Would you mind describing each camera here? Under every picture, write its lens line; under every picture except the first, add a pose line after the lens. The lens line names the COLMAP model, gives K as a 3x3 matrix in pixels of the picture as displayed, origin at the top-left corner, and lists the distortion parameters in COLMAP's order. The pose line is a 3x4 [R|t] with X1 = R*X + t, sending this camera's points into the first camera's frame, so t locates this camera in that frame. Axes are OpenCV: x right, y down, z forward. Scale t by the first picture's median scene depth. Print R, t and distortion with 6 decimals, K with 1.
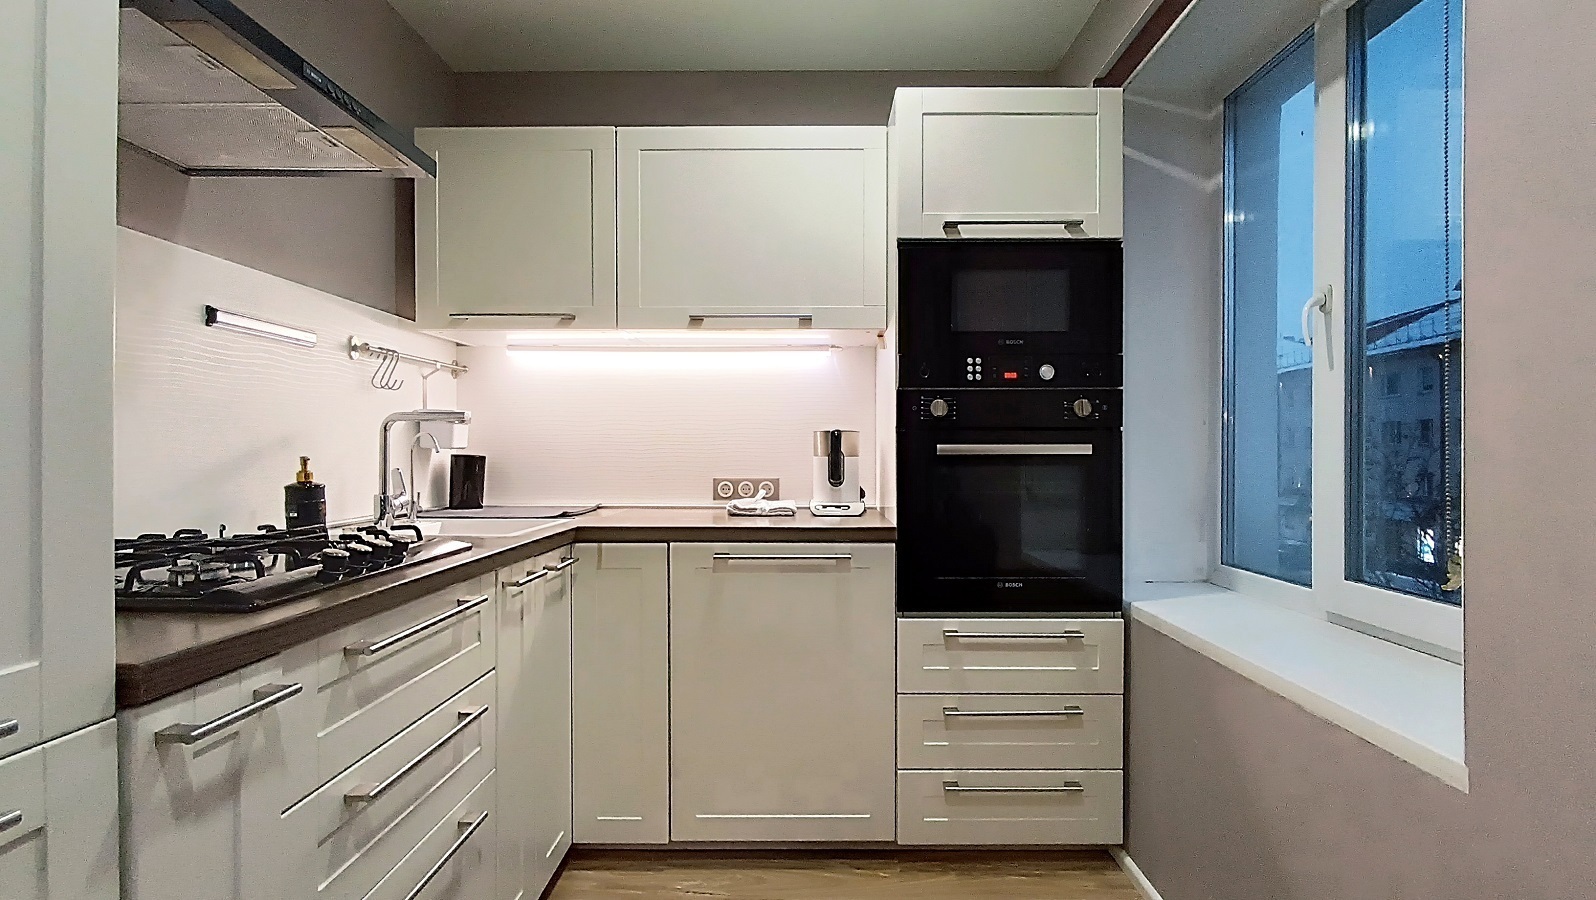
lens RADIAL K [[713.4, 0, 794.6], [0, 713.4, 438.0], [0, 0, 1]] dist [-0.020218, 0.001650]
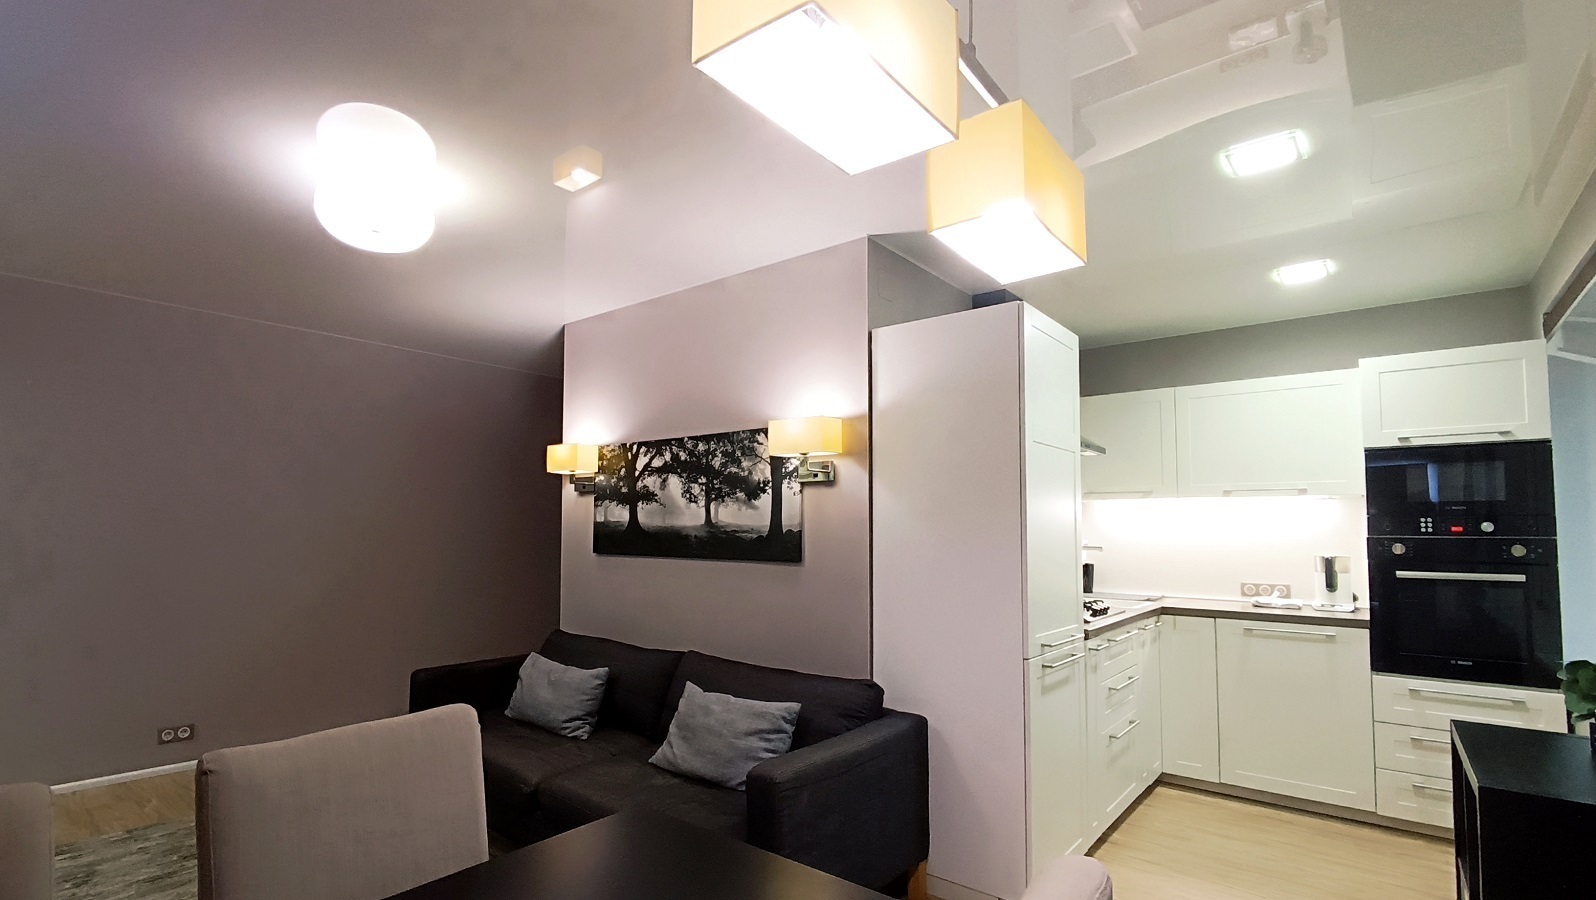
lens RADIAL K [[713.4, 0, 789.6], [0, 713.4, 497.9], [0, 0, 1]] dist [-0.020218, 0.001650]
pose [[0.783062, -0.025276, -0.621429, 0.110504], [0.005735, 0.999425, -0.033424, -0.112500], [0.621917, 0.022609, 0.782757, -1.143123]]
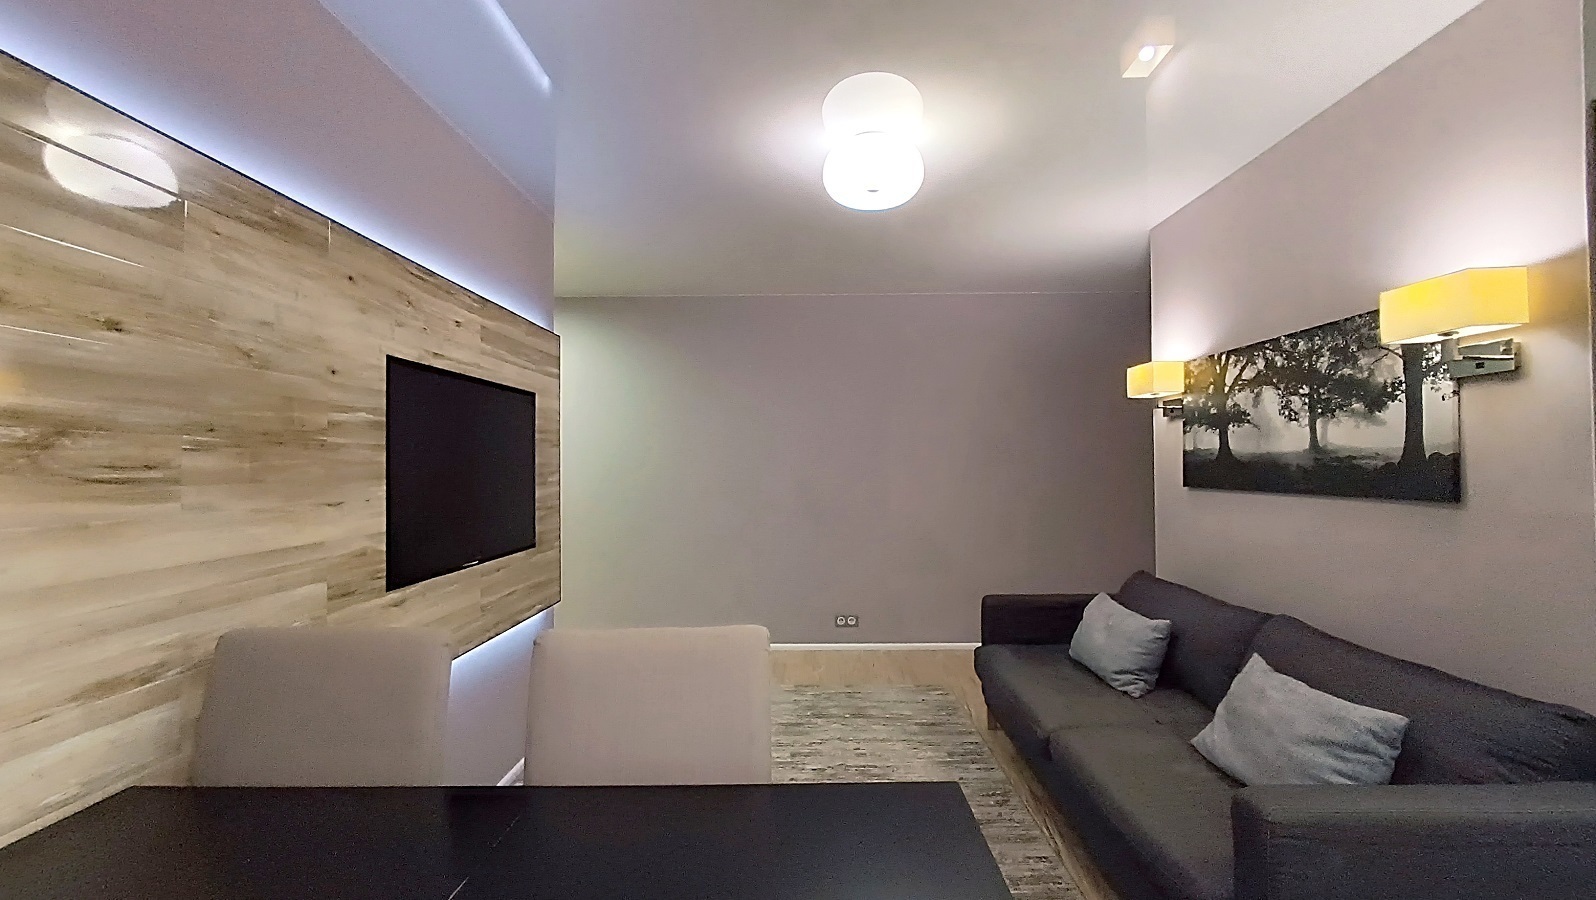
lens RADIAL K [[713.4, 0, 818.4], [0, 713.4, 456.8], [0, 0, 1]] dist [-0.020218, 0.001650]
pose [[0.011410, -0.015421, -0.999816, 0.137305], [0.021971, 0.999644, -0.015168, -0.094407], [0.999693, -0.021794, 0.011745, -0.828129]]
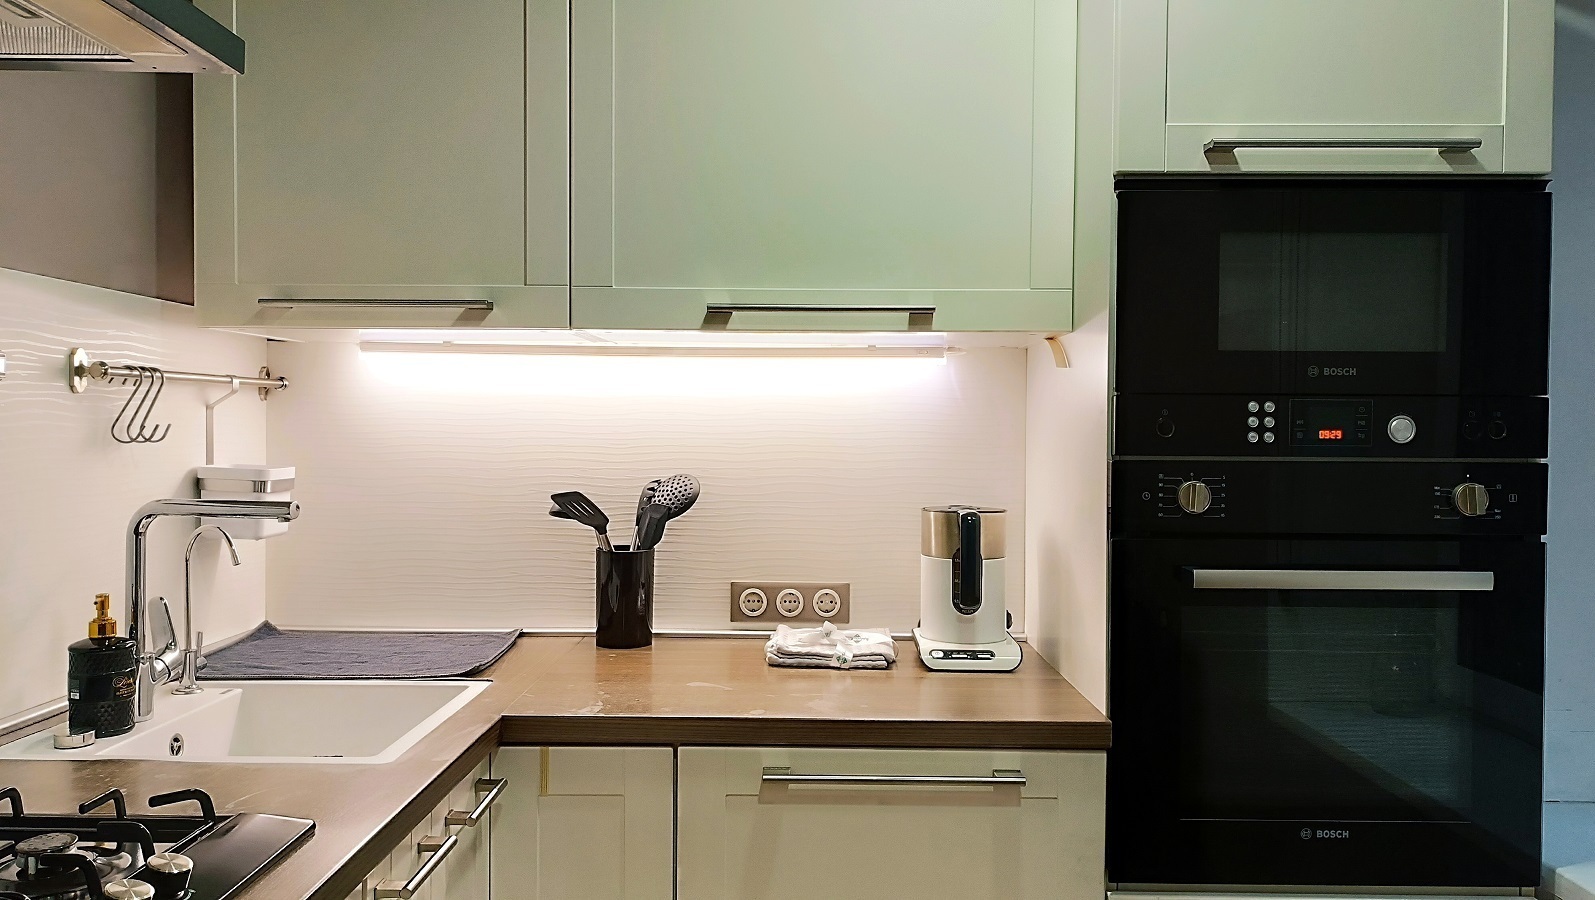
lens RADIAL K [[1132.7, 0, 781.7], [0, 1132.7, 416.2], [0, 0, 1]] dist [-0.000215, -0.015044]
pose [[0.999971, 0.004143, -0.006411, -0.094042], [-0.004138, 0.999991, 0.000806, -0.099665], [0.006414, -0.000779, 0.999979, 0.163305]]
